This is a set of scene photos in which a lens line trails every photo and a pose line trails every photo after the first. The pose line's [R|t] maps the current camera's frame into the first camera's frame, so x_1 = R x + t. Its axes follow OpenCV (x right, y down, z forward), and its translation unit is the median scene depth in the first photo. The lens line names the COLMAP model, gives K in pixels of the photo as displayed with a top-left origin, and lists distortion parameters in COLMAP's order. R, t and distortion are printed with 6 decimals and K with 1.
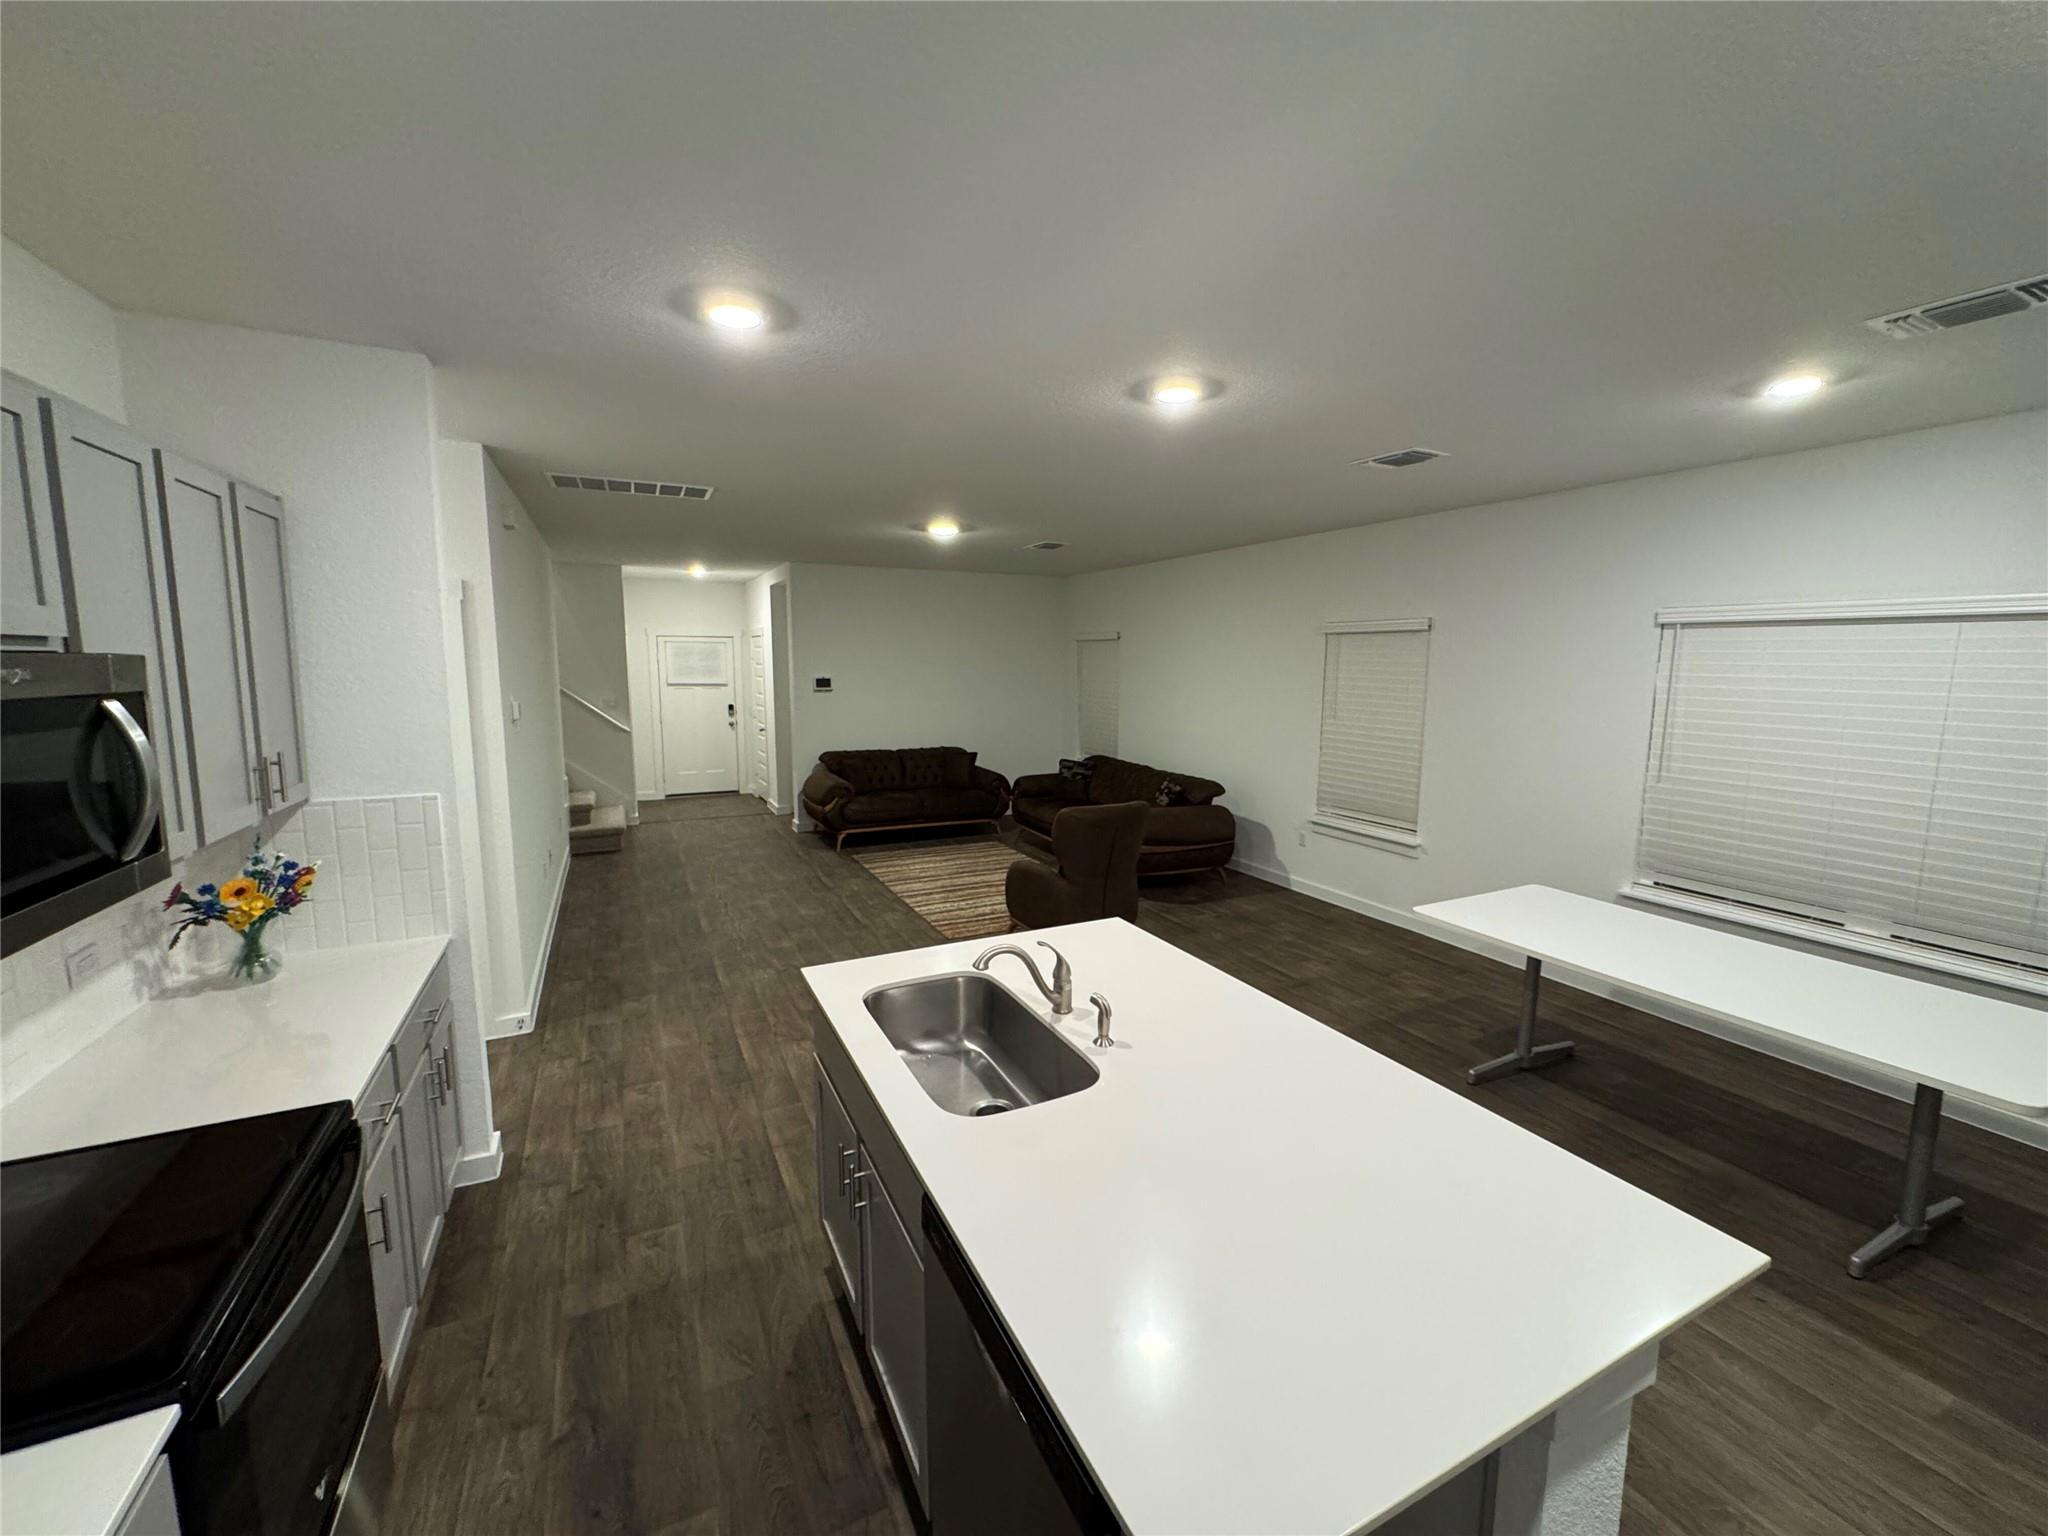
lens RADIAL K [[827.2, 0, 1025.2], [0, 827.2, 766.5], [0, 0, 1]] dist [-0.000390, 0.000010]
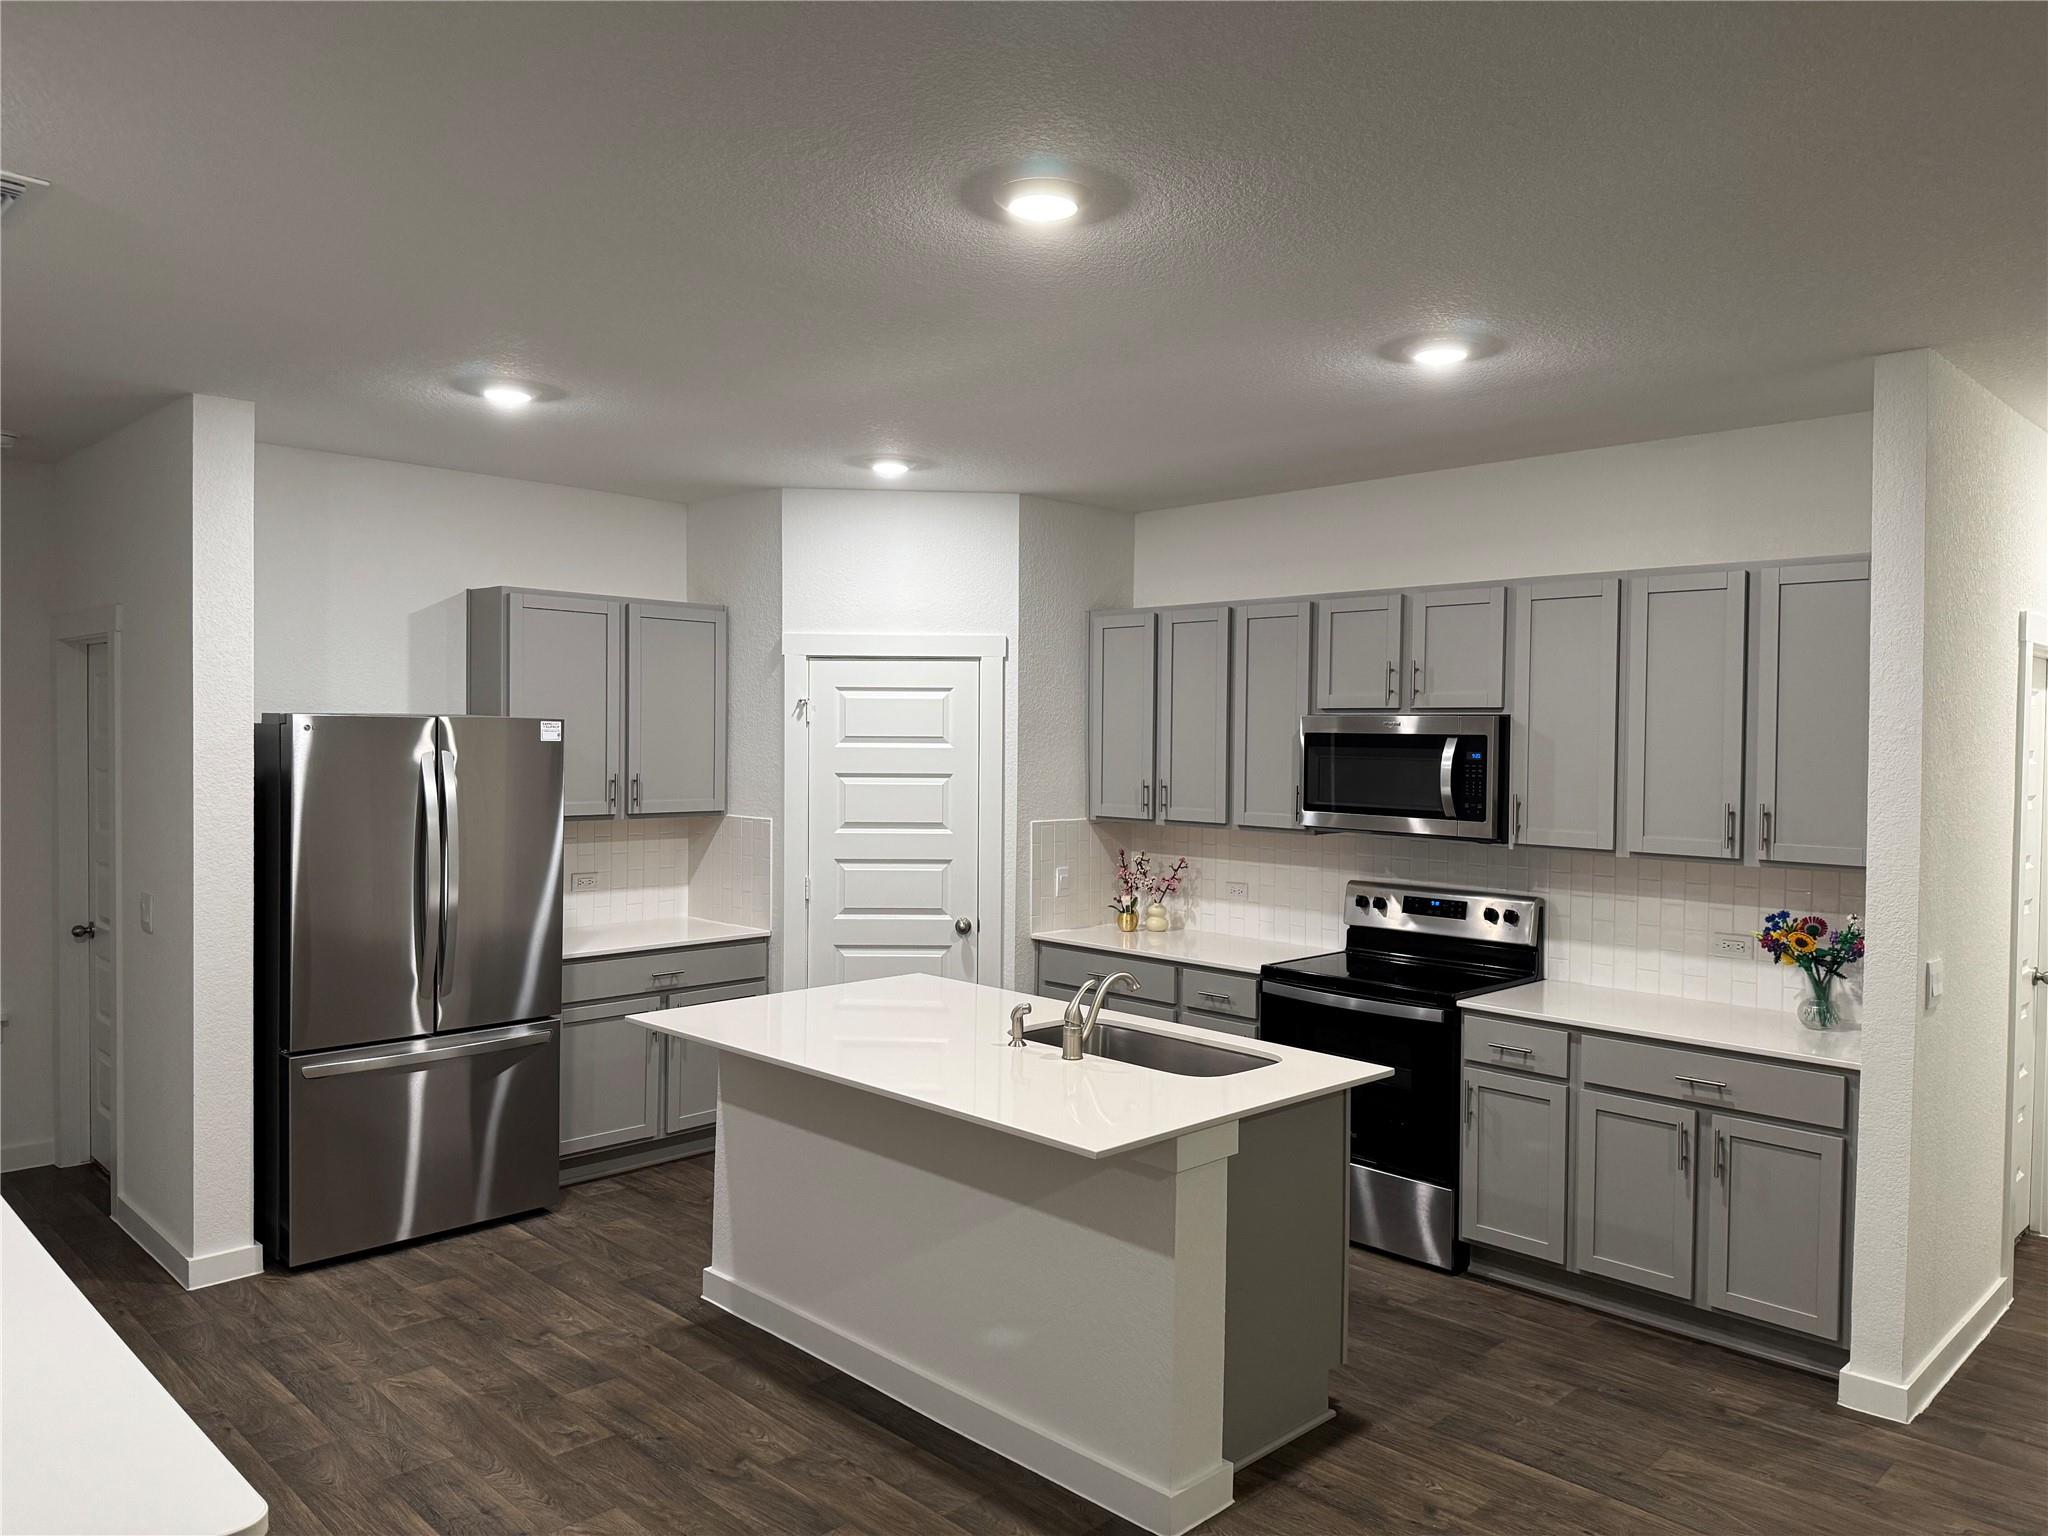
lens RADIAL K [[1427.8, 0, 1019.6], [0, 1427.8, 774.2], [0, 0, 1]] dist [0.080675, -0.064144]
pose [[-0.950845, -0.003119, -0.309652, 0.386116], [-0.053412, 0.986614, 0.154075, -0.183783], [0.305026, 0.163041, -0.938284, 1.547619]]
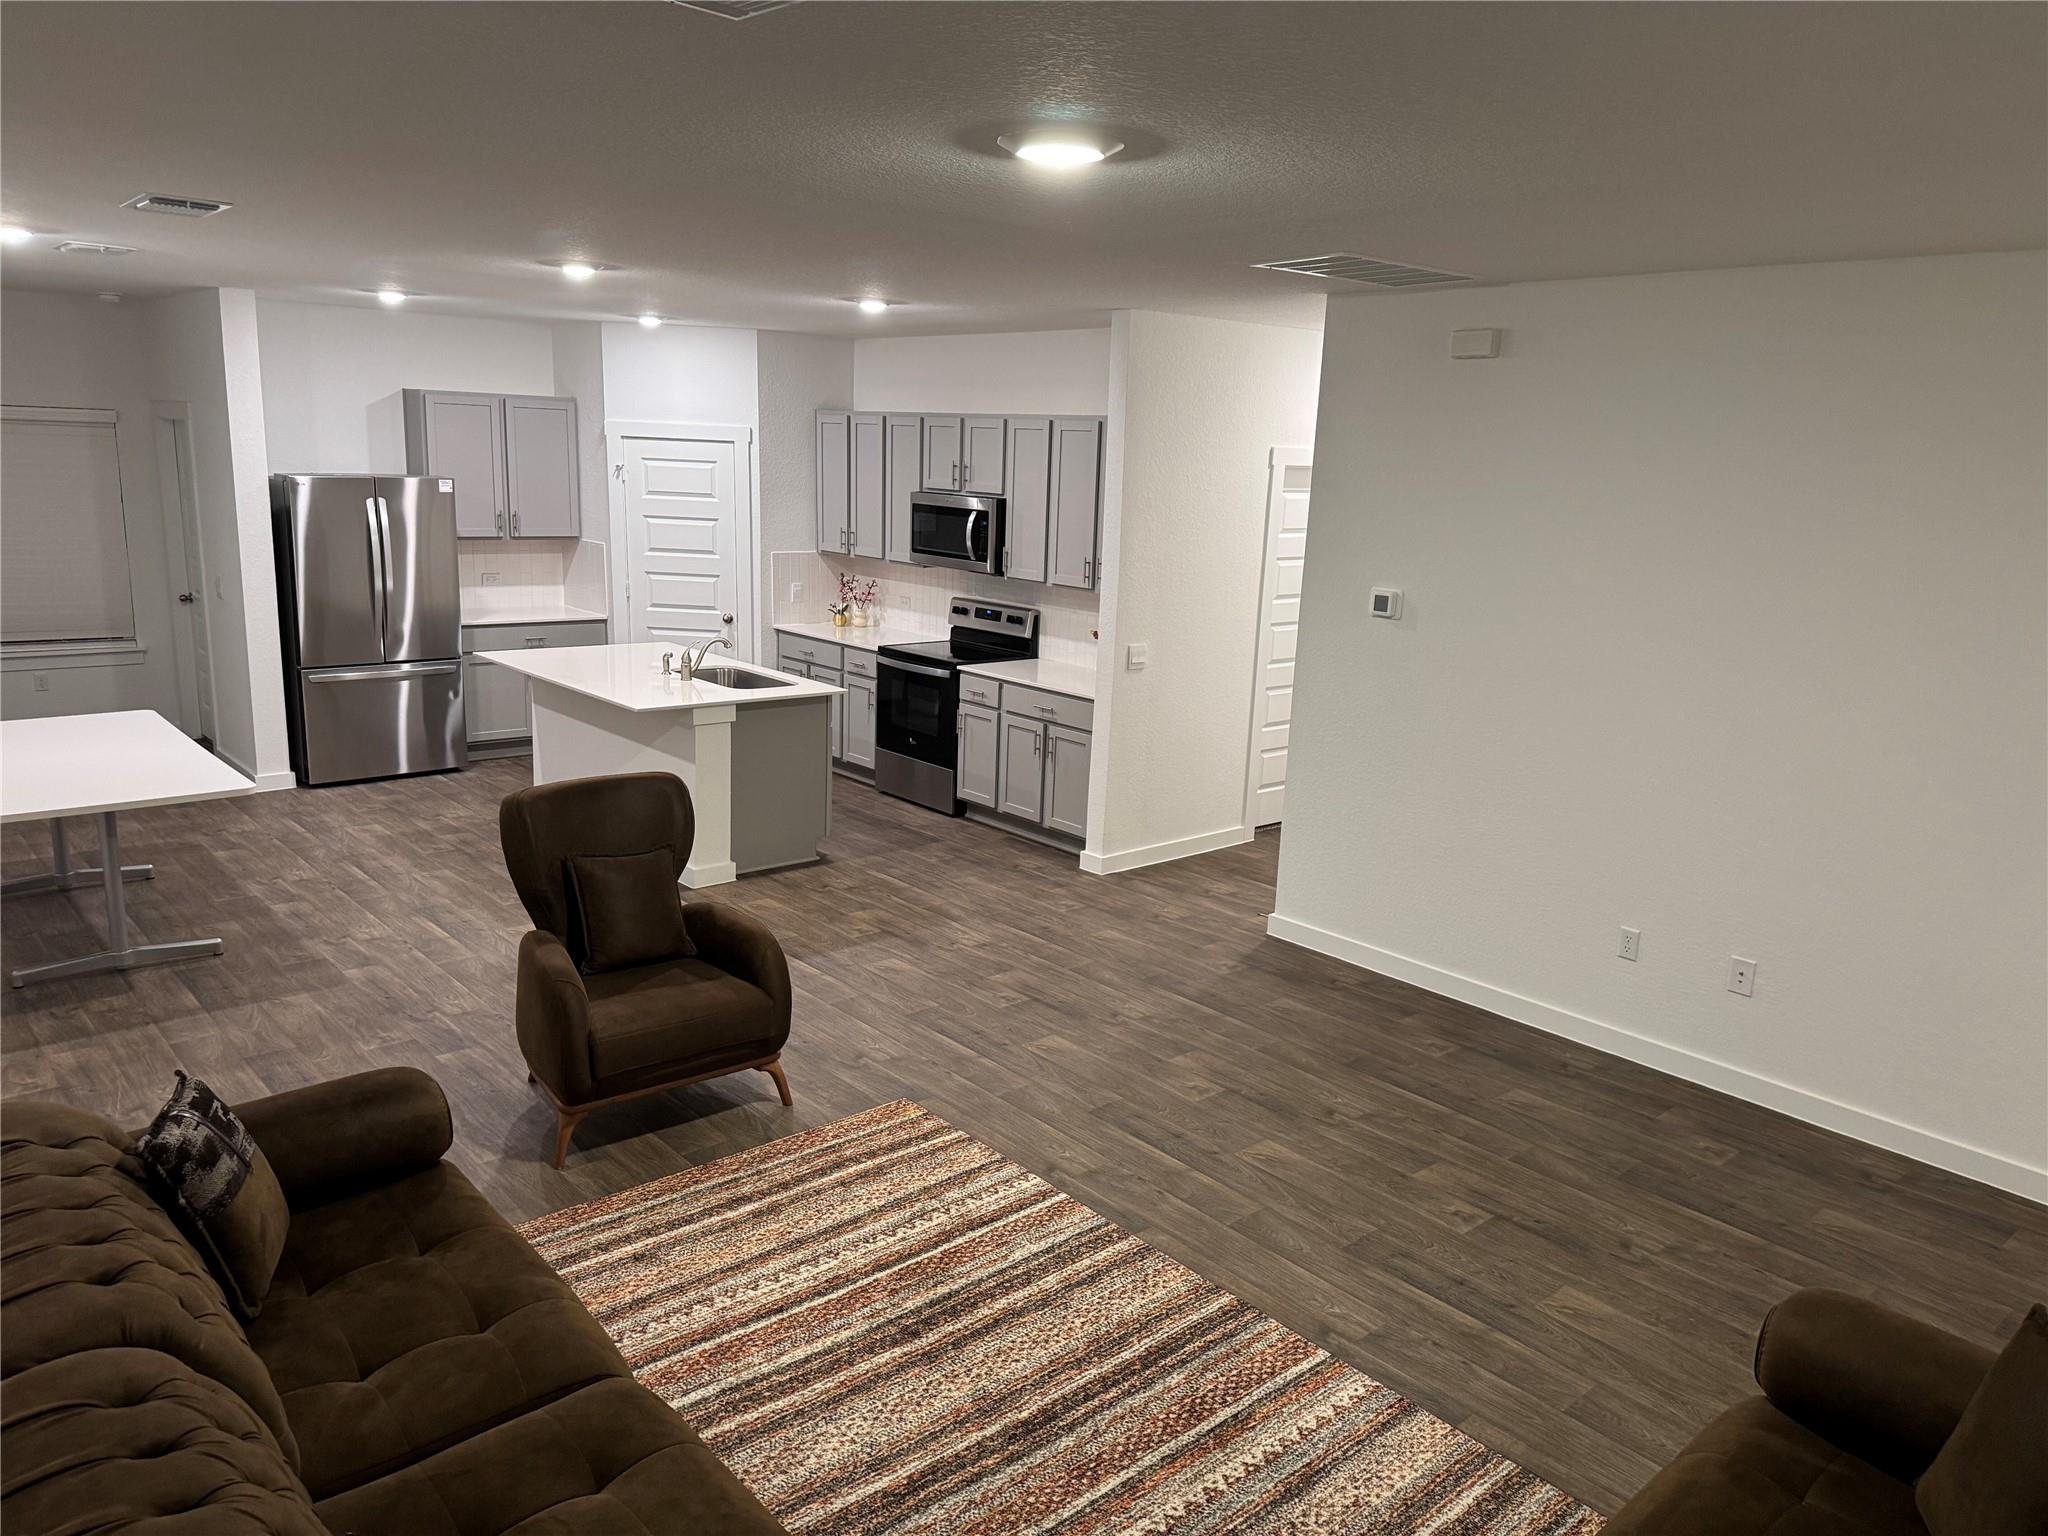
lens RADIAL K [[1427.8, 0, 1020.8], [0, 1427.8, 761.1], [0, 0, 1]] dist [0.080675, -0.064144]
pose [[-0.966771, 0.014785, -0.255215, 0.088362], [-0.074533, 0.938653, 0.336712, -0.426376], [0.244536, 0.344545, -0.906361, 2.594311]]
